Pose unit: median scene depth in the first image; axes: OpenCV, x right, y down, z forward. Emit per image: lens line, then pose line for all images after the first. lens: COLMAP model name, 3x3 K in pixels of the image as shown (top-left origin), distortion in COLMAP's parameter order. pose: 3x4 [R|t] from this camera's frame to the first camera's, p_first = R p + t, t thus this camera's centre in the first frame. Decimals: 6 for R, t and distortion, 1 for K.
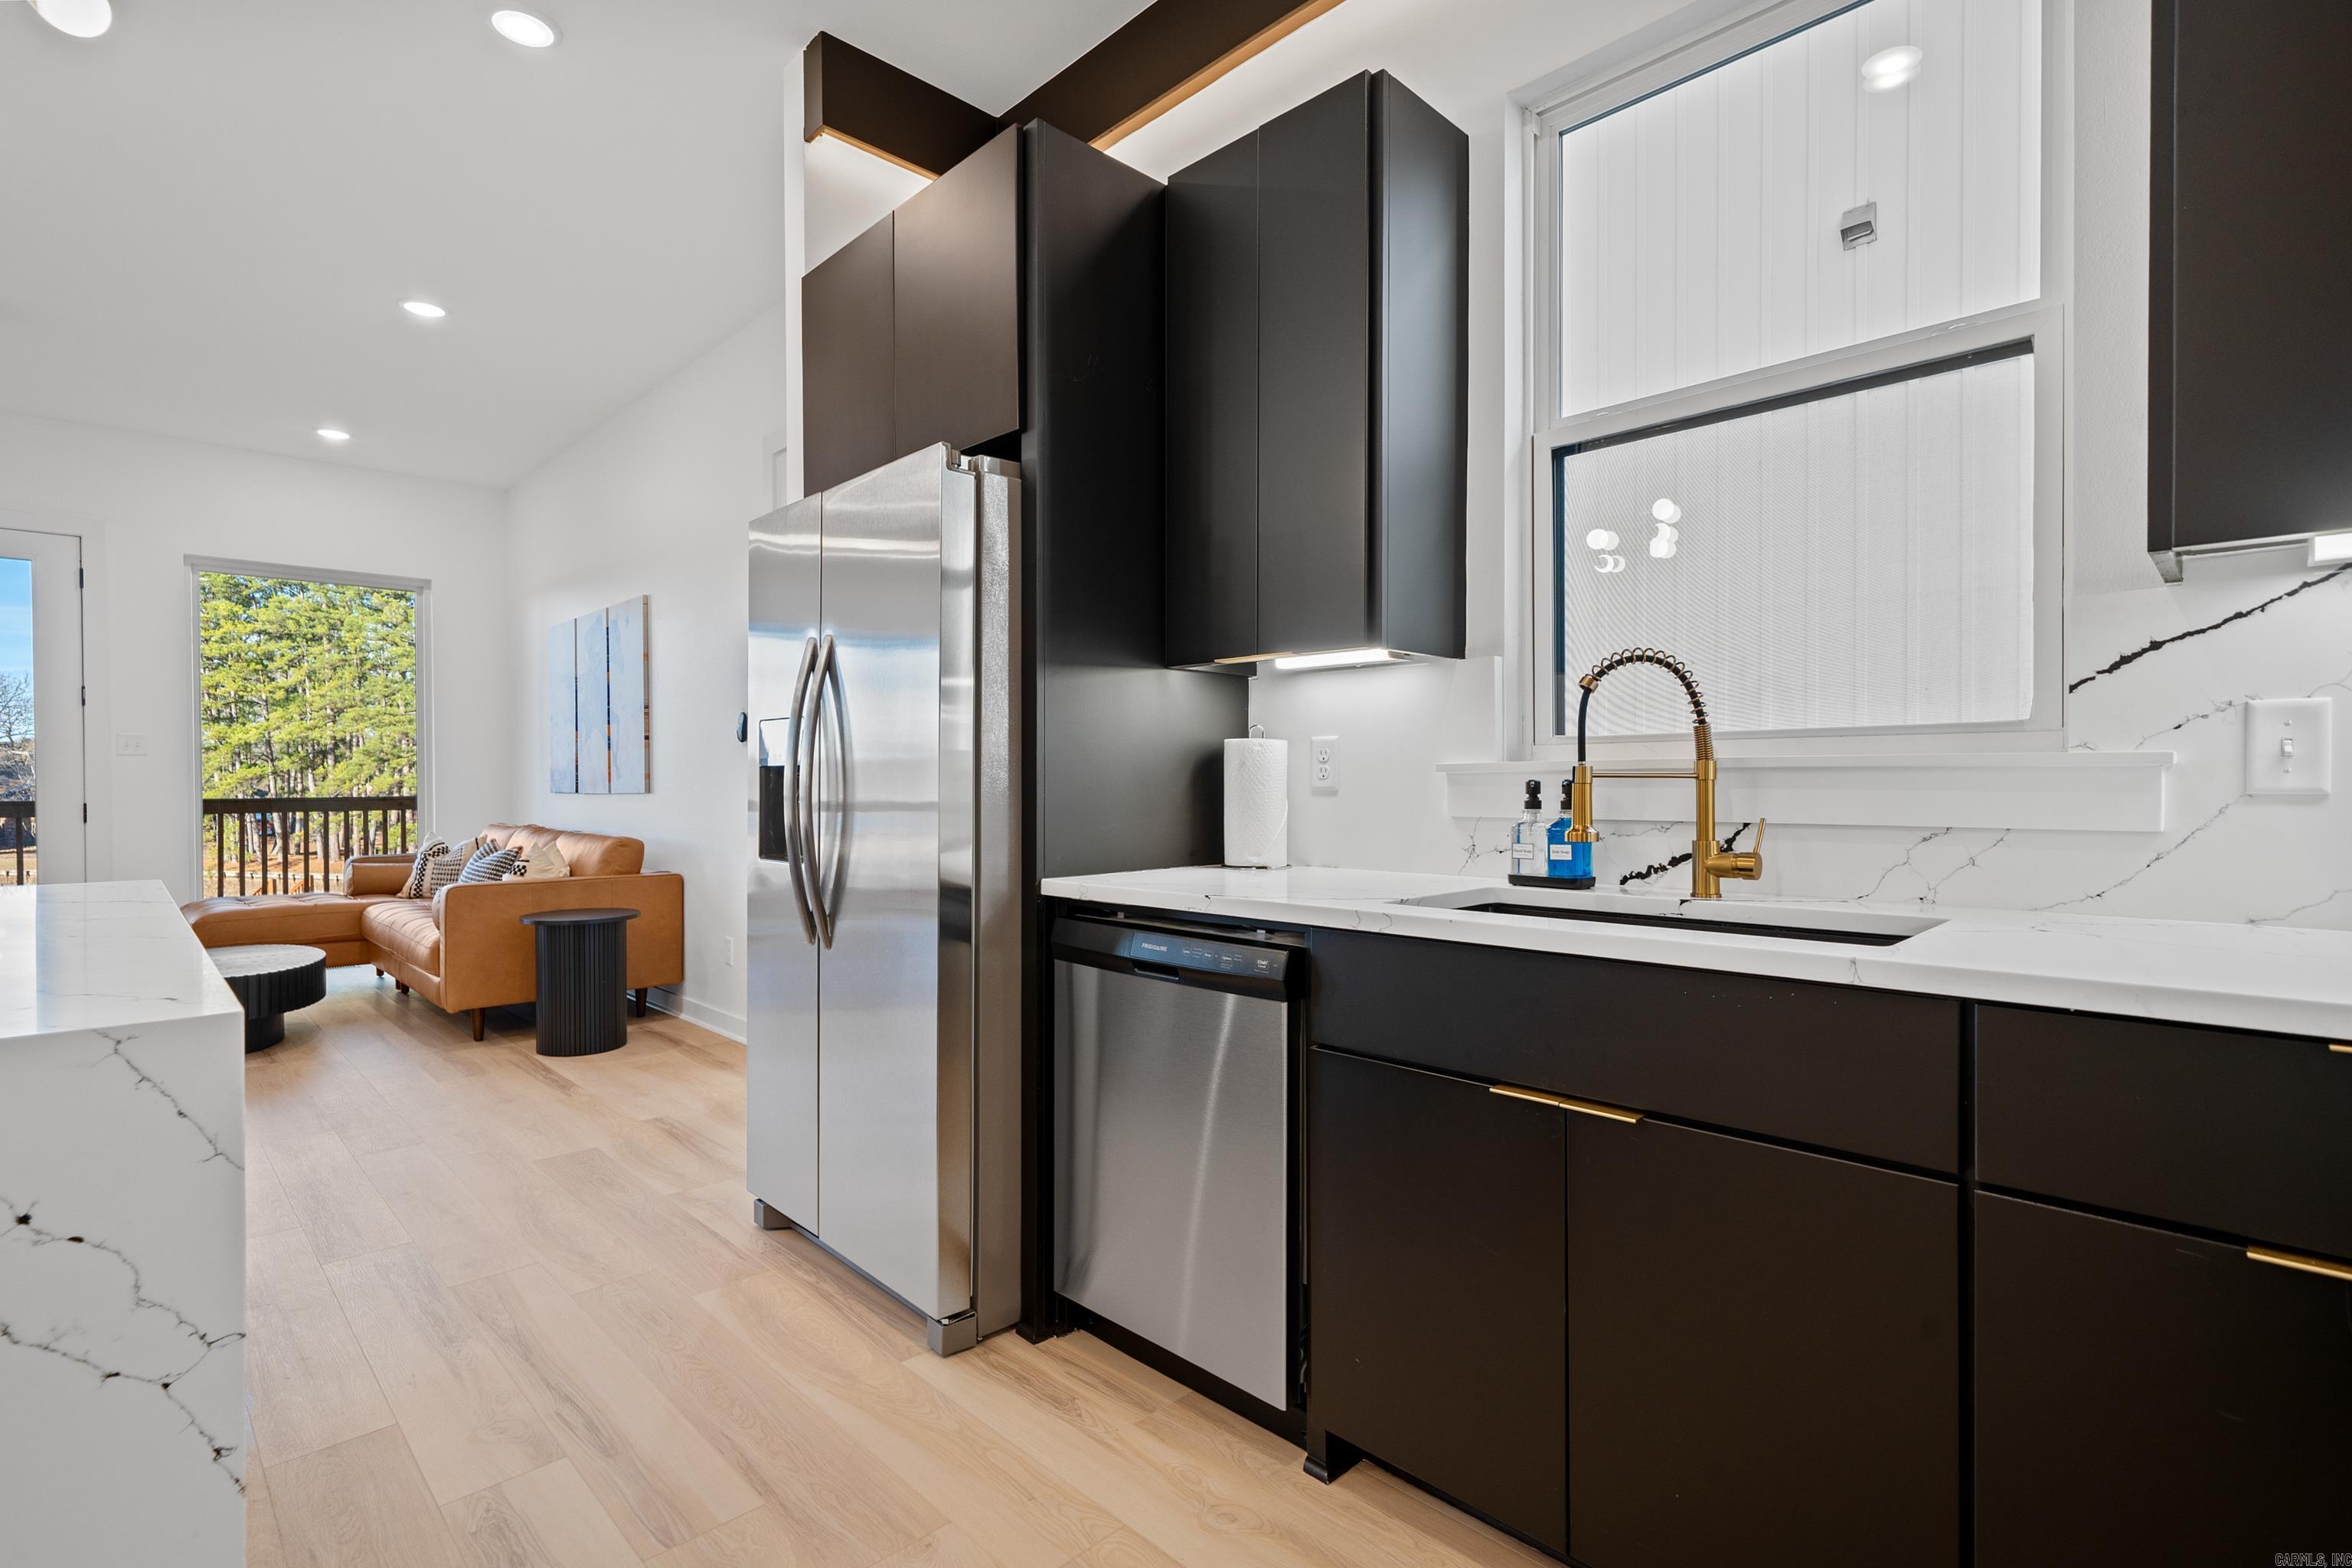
lens RADIAL K [[1127.3, 0, 1166.5], [0, 1127.3, 784.4], [0, 0, 1]] dist [0.002545, 0.001922]
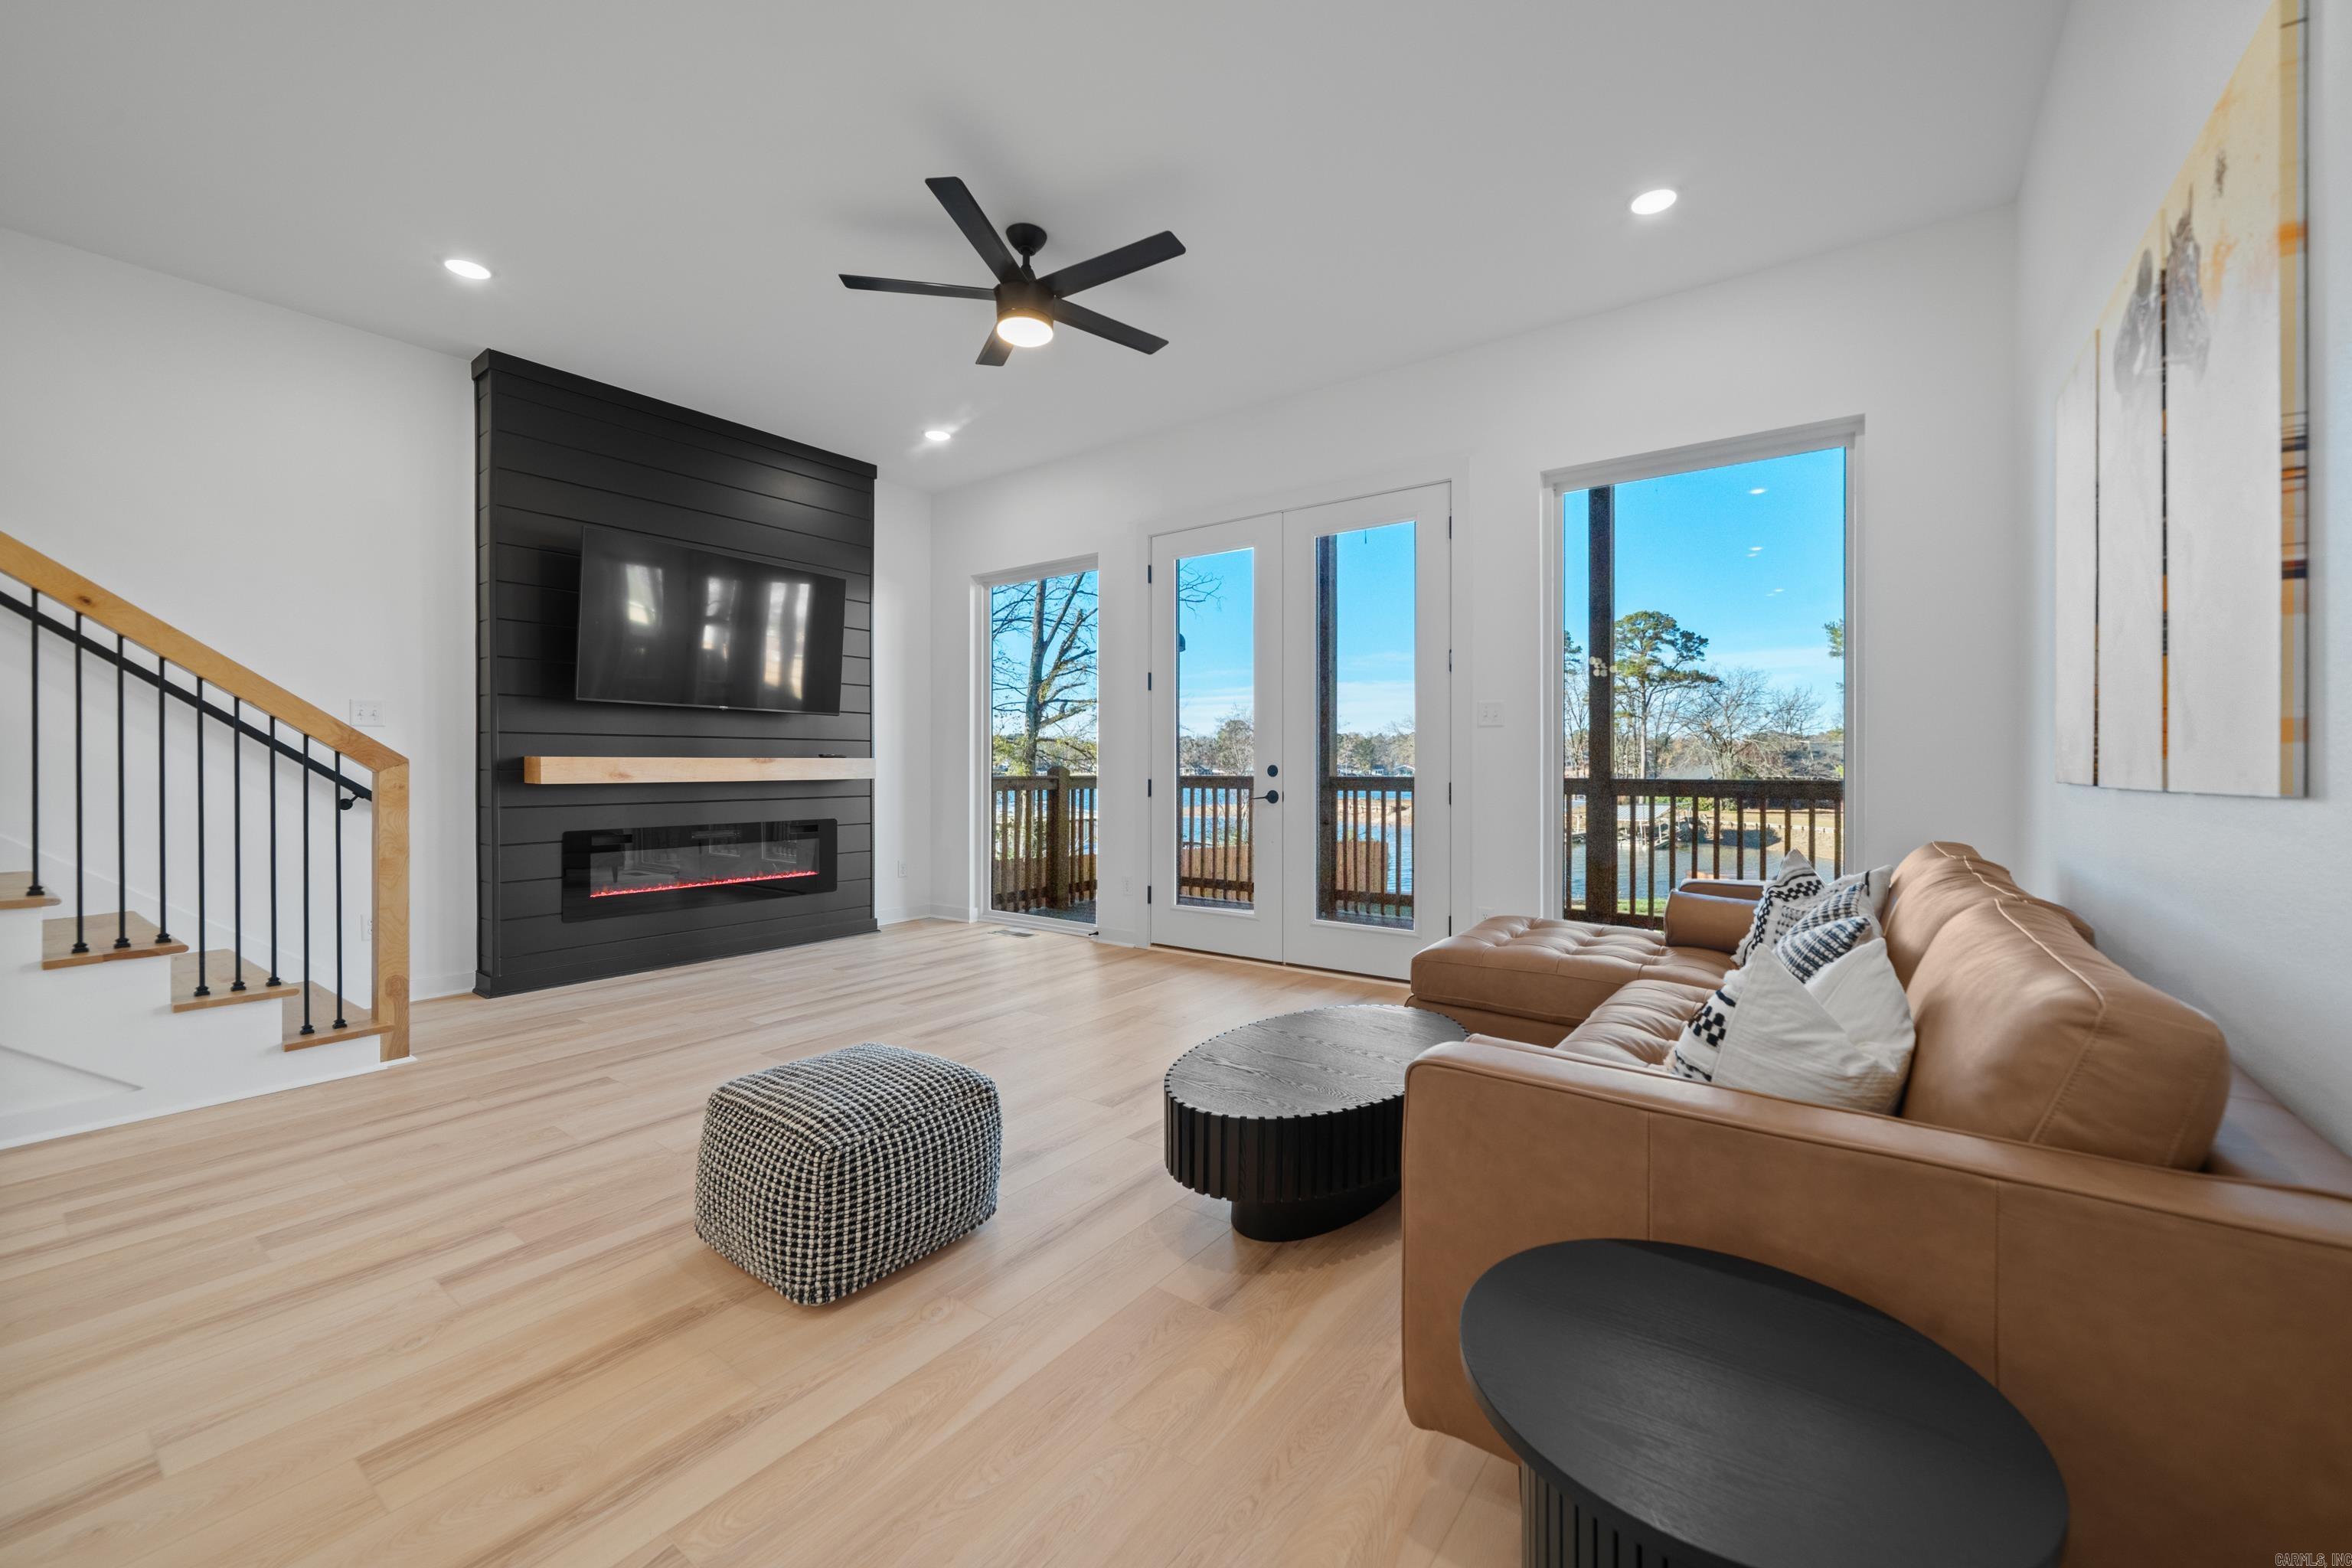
lens RADIAL K [[913.9, 0, 1170.8], [0, 913.9, 765.5], [0, 0, 1]] dist [-0.005248, 0.001355]
pose [[0.161387, 0.008909, -0.986851, -0.767255], [-0.008204, 0.999937, 0.007685, 0.001133], [0.986857, 0.006856, 0.161450, 1.826254]]
